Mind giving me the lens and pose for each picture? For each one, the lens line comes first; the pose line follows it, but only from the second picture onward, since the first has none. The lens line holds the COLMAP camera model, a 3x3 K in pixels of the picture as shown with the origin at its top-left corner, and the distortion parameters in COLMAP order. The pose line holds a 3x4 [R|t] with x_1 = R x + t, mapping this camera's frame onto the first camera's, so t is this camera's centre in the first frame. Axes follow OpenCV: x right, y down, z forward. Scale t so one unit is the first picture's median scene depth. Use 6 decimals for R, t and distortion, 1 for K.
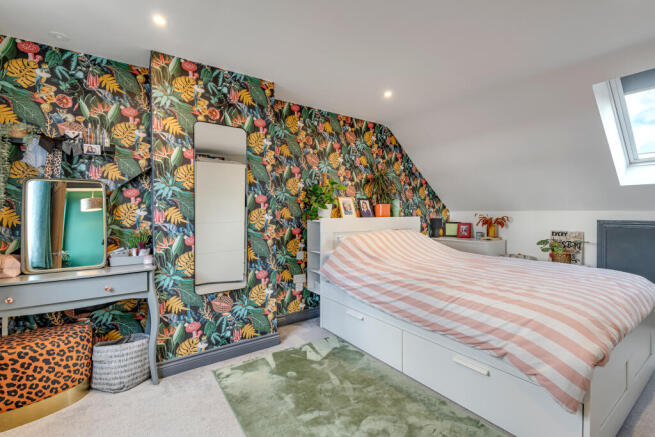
lens RADIAL K [[288.2, 0, 327.7], [0, 288.2, 217.4], [0, 0, 1]] dist [0.005265, -0.005437]
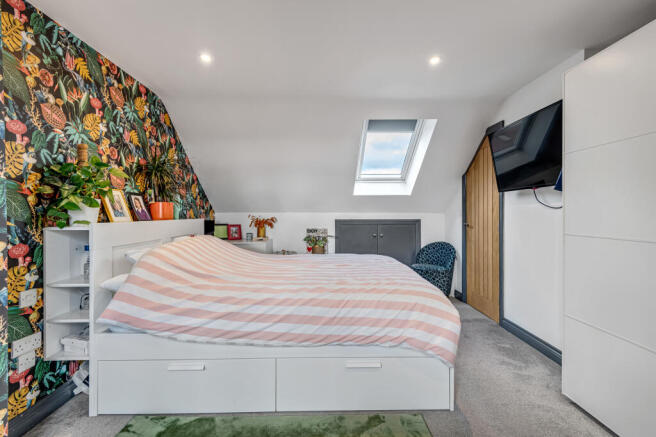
lens RADIAL K [[288.6, 0, 325.3], [0, 288.6, 216.7], [0, 0, 1]] dist [0.005265, -0.005437]
pose [[0.566667, -0.008359, 0.823904, -0.203038], [0.016492, 0.999863, -0.001199, -0.001748], [-0.823782, 0.014267, 0.566727, 0.266863]]
